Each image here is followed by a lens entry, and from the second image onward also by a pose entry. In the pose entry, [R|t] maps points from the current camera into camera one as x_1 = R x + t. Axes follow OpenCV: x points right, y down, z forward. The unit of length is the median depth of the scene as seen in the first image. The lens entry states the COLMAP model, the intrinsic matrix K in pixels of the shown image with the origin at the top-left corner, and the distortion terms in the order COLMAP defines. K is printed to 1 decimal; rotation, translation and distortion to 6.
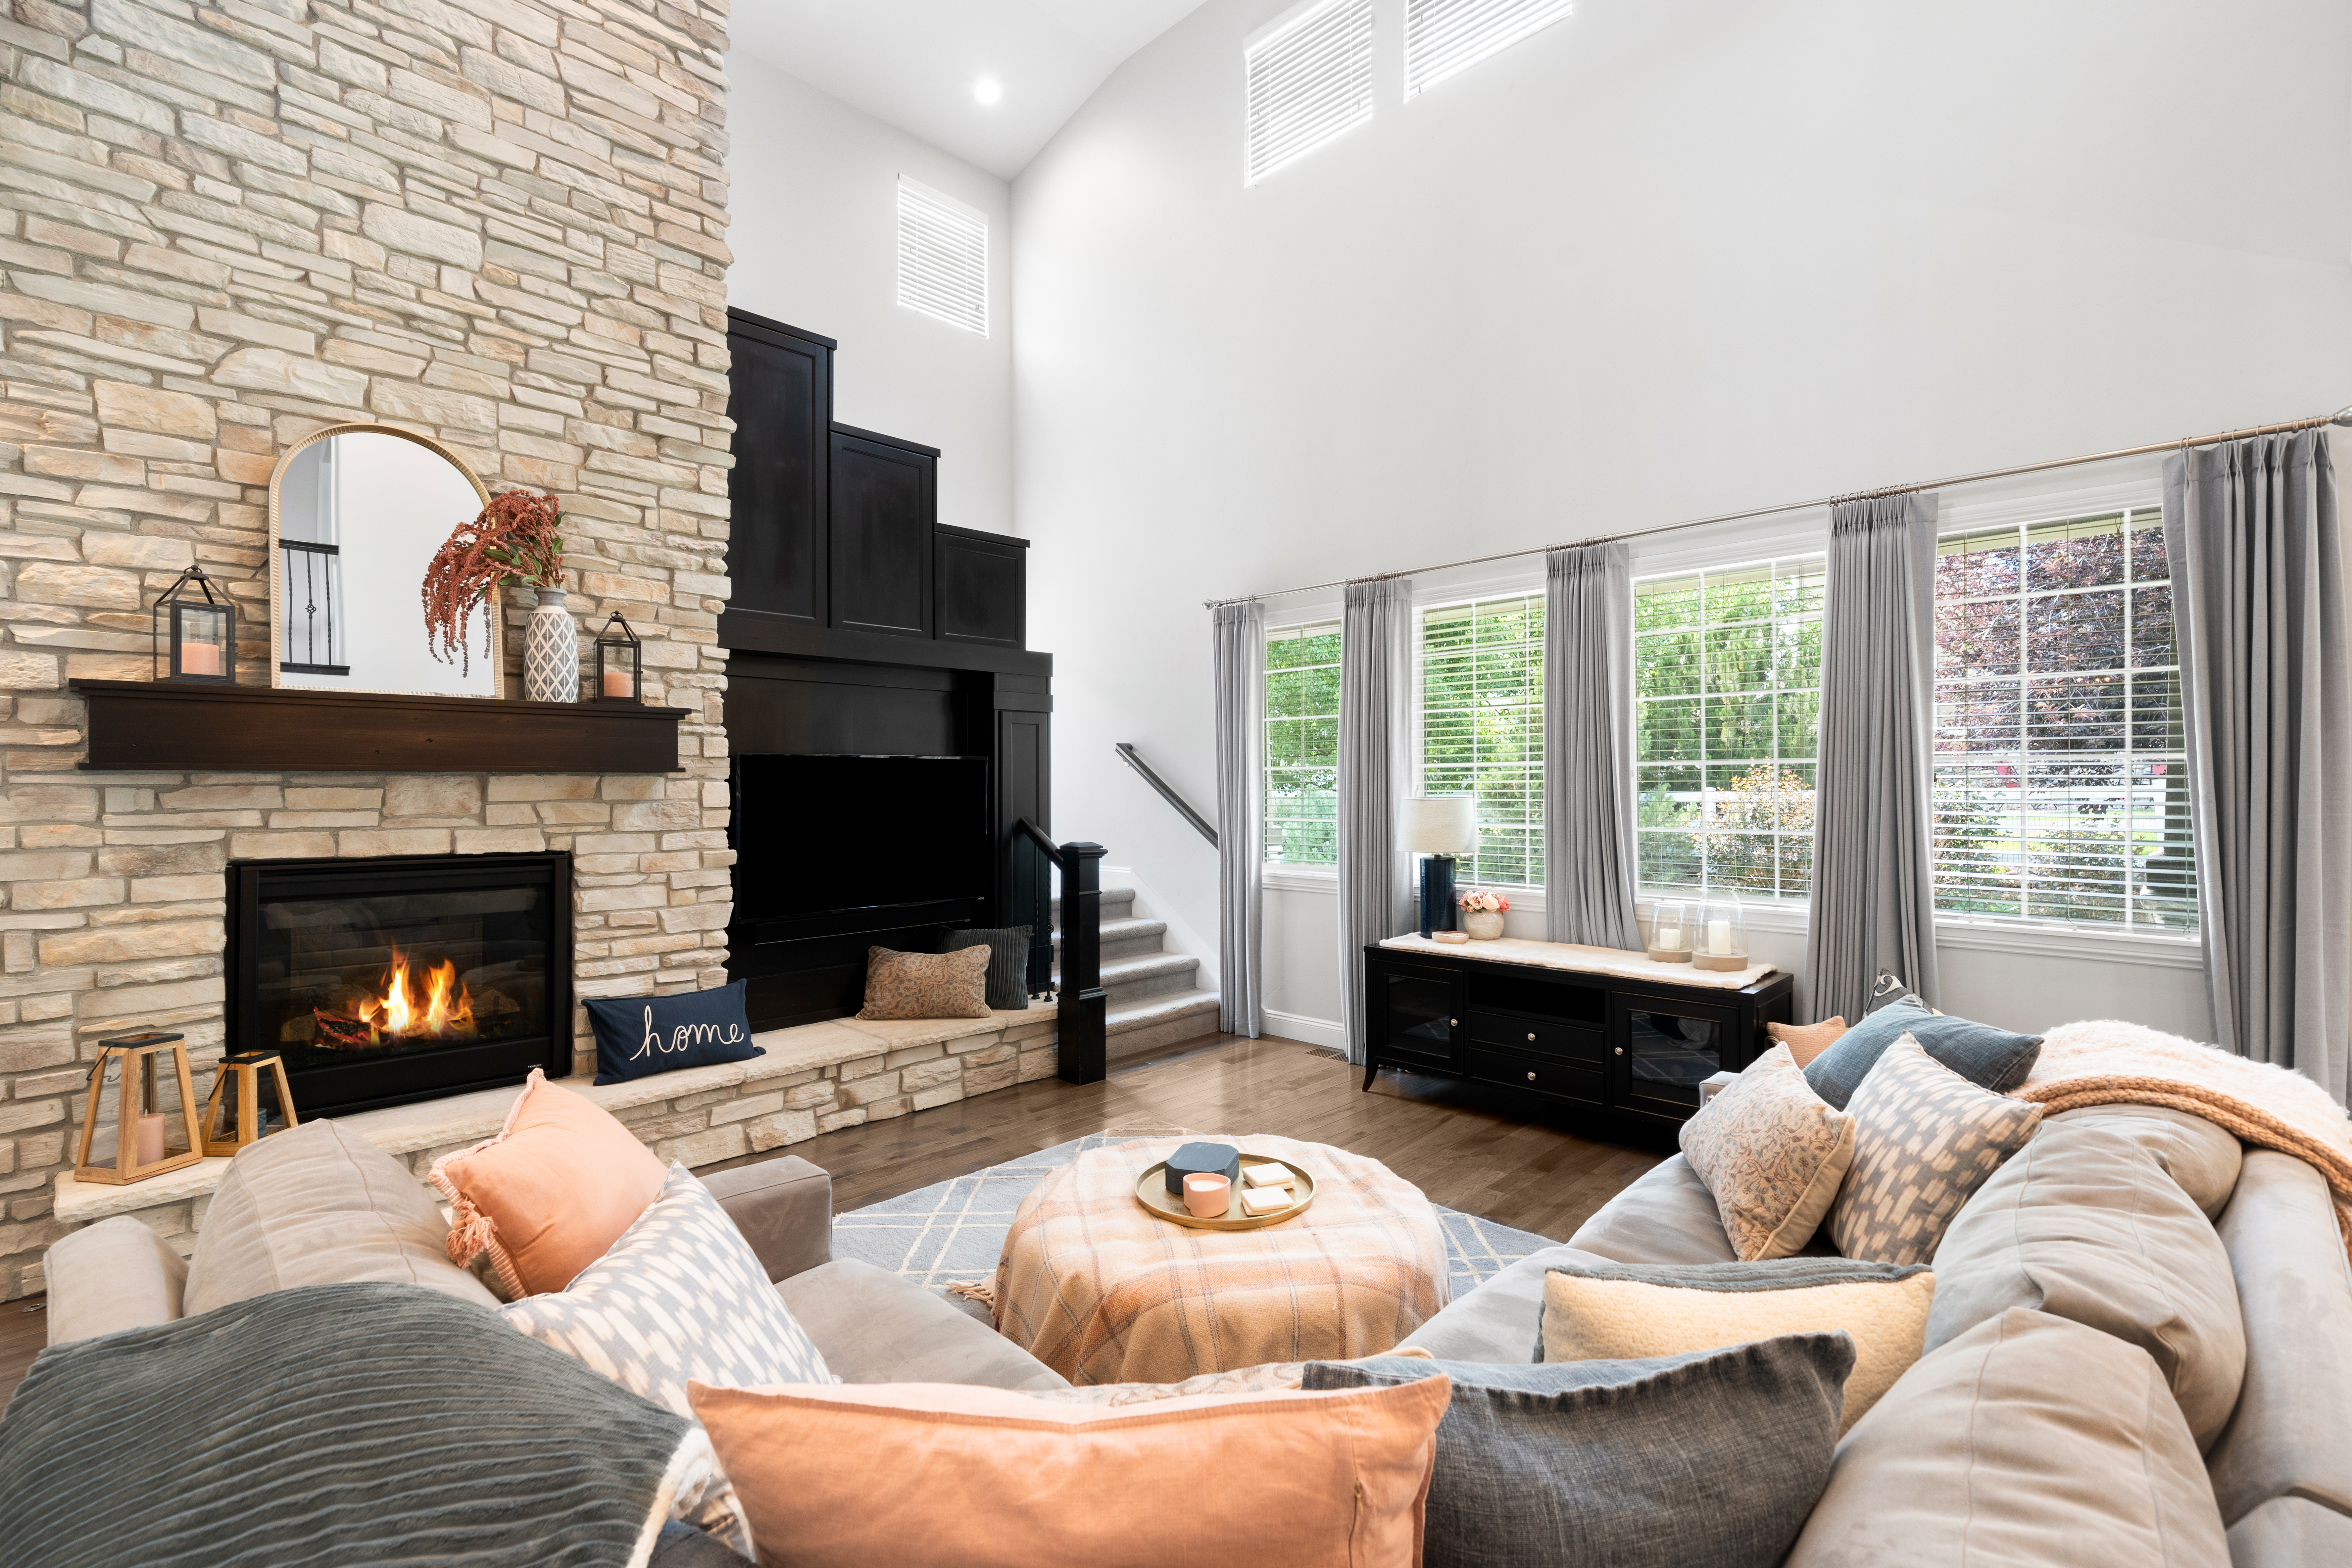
lens RADIAL K [[1031.1, 0, 1186.0], [0, 1031.1, 784.2], [0, 0, 1]] dist [0.000155, 0.000486]
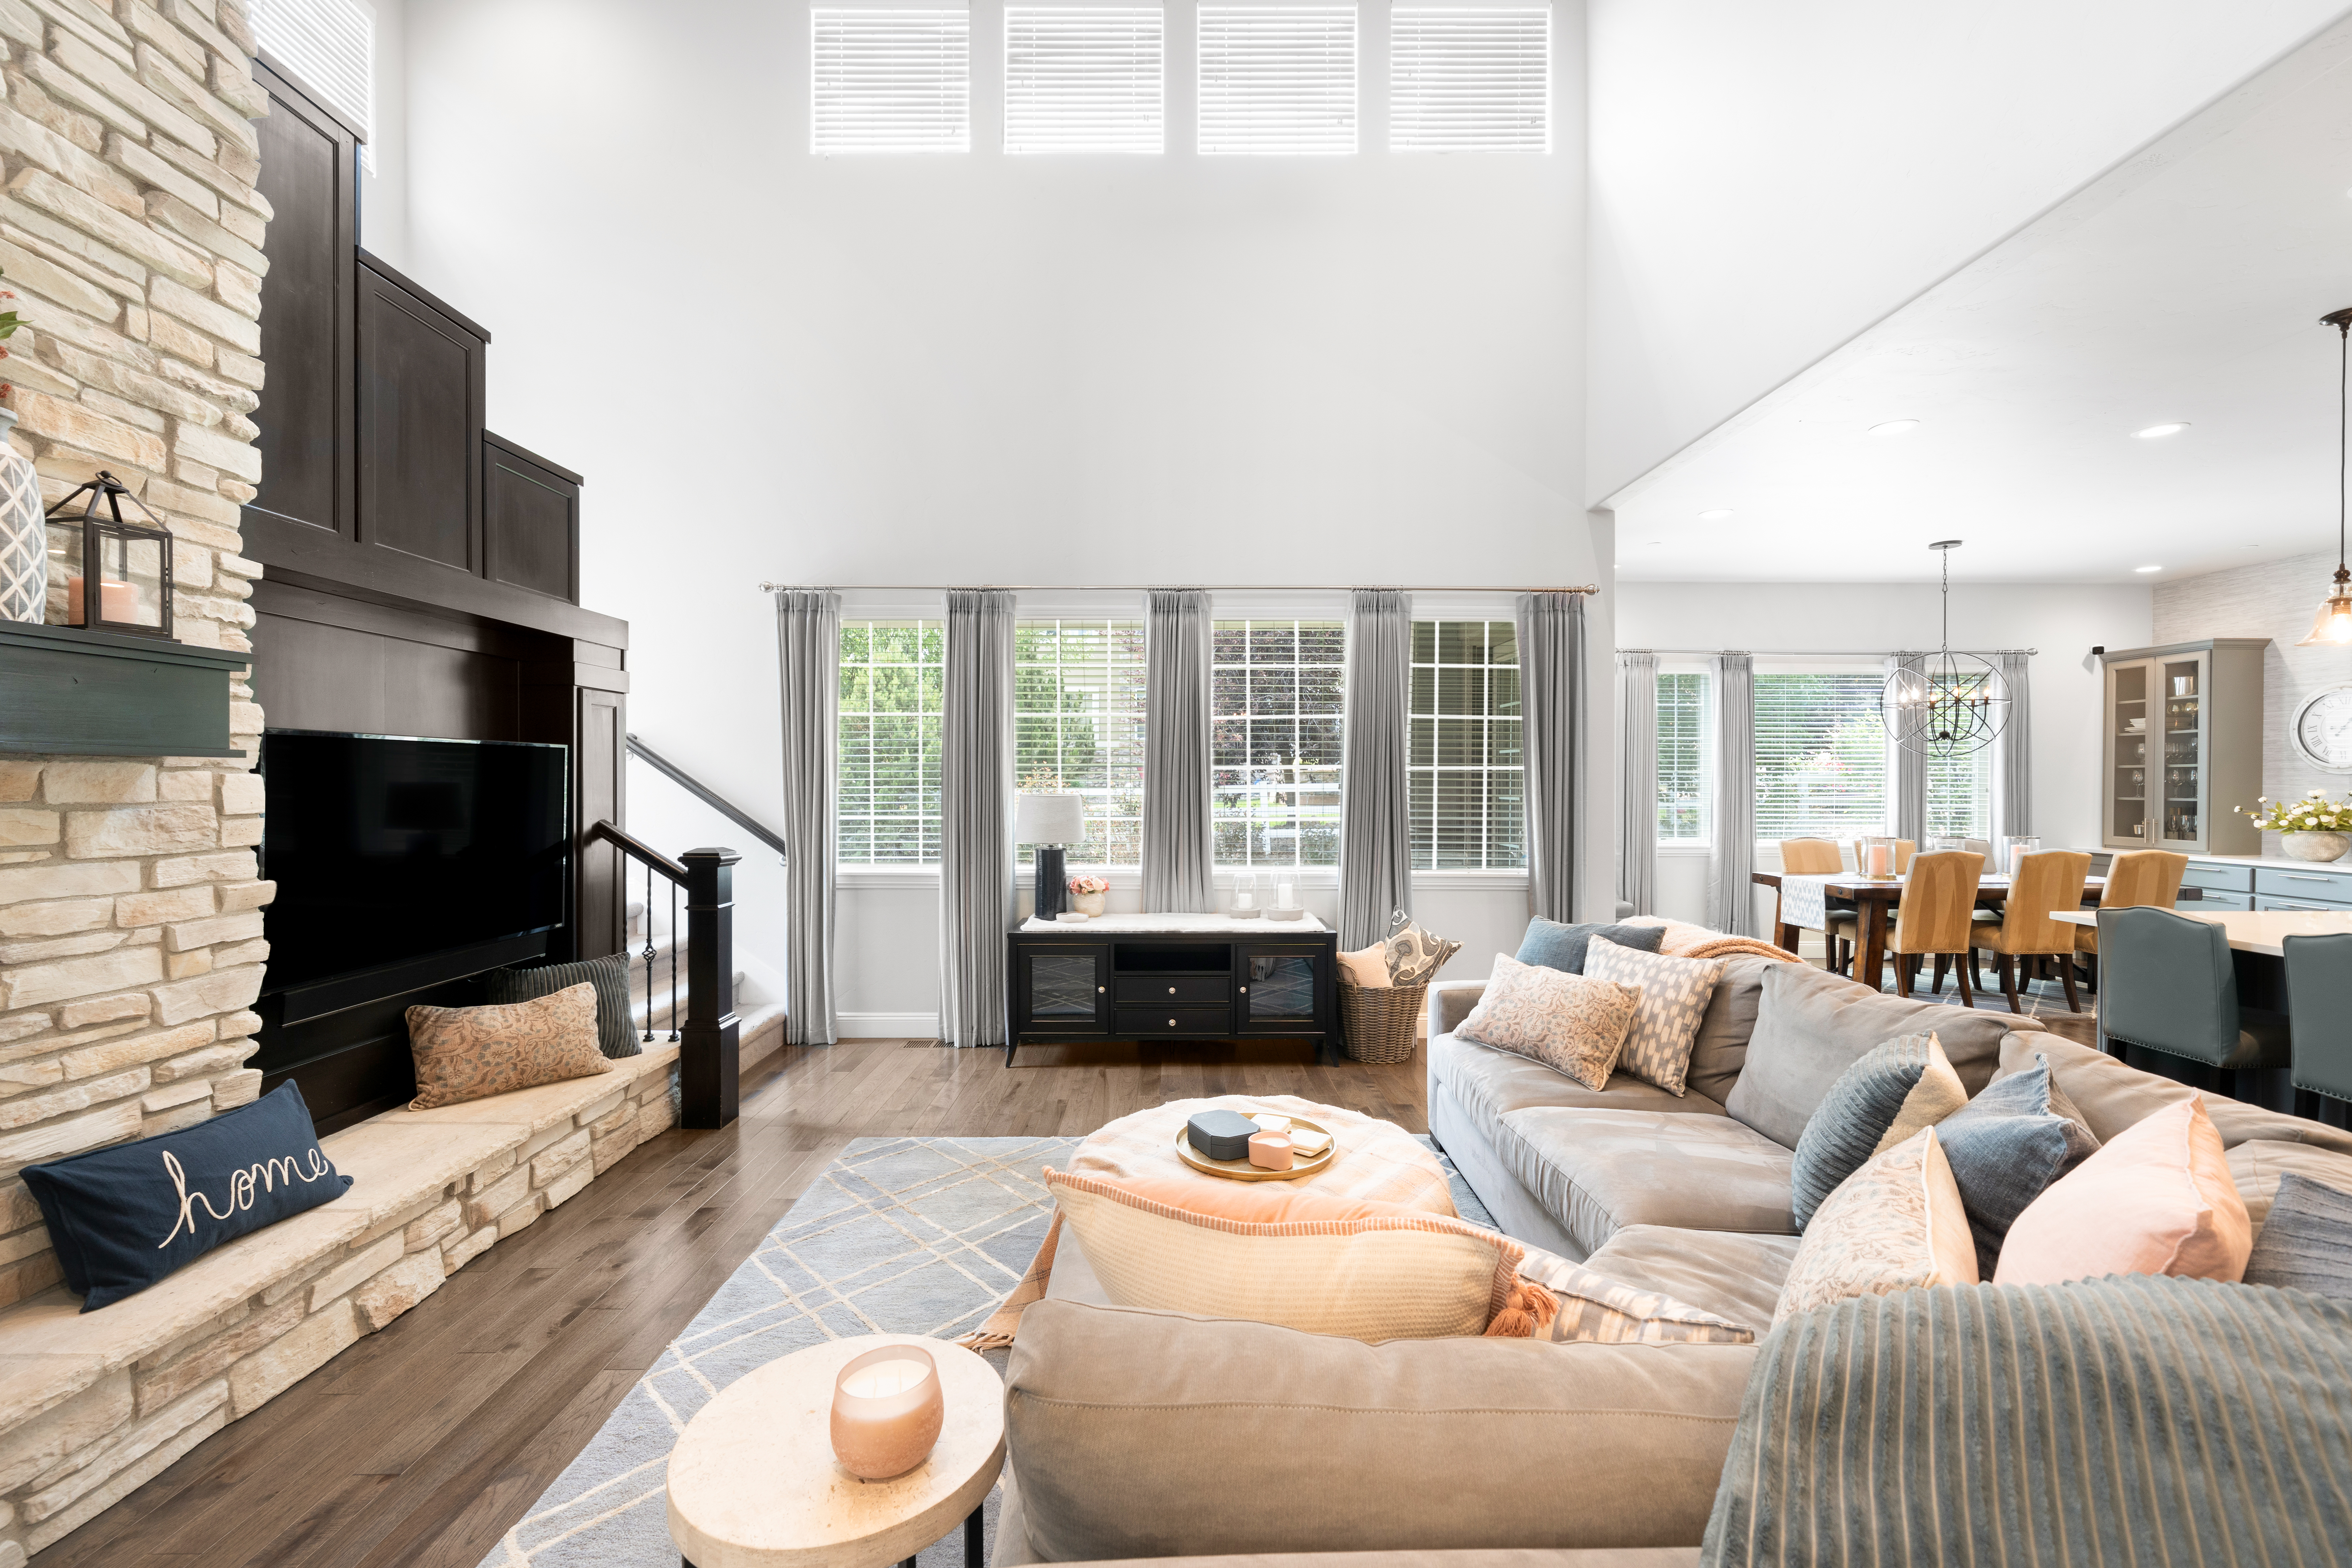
lens RADIAL K [[946.9, 0, 1184.4], [0, 946.9, 792.1], [0, 0, 1]] dist [-0.000652, -0.000172]
pose [[0.722659, -0.002553, 0.691200, -0.440908], [-0.005005, 0.999948, 0.008927, 0.000983], [-0.691187, -0.009910, 0.722608, 0.191627]]
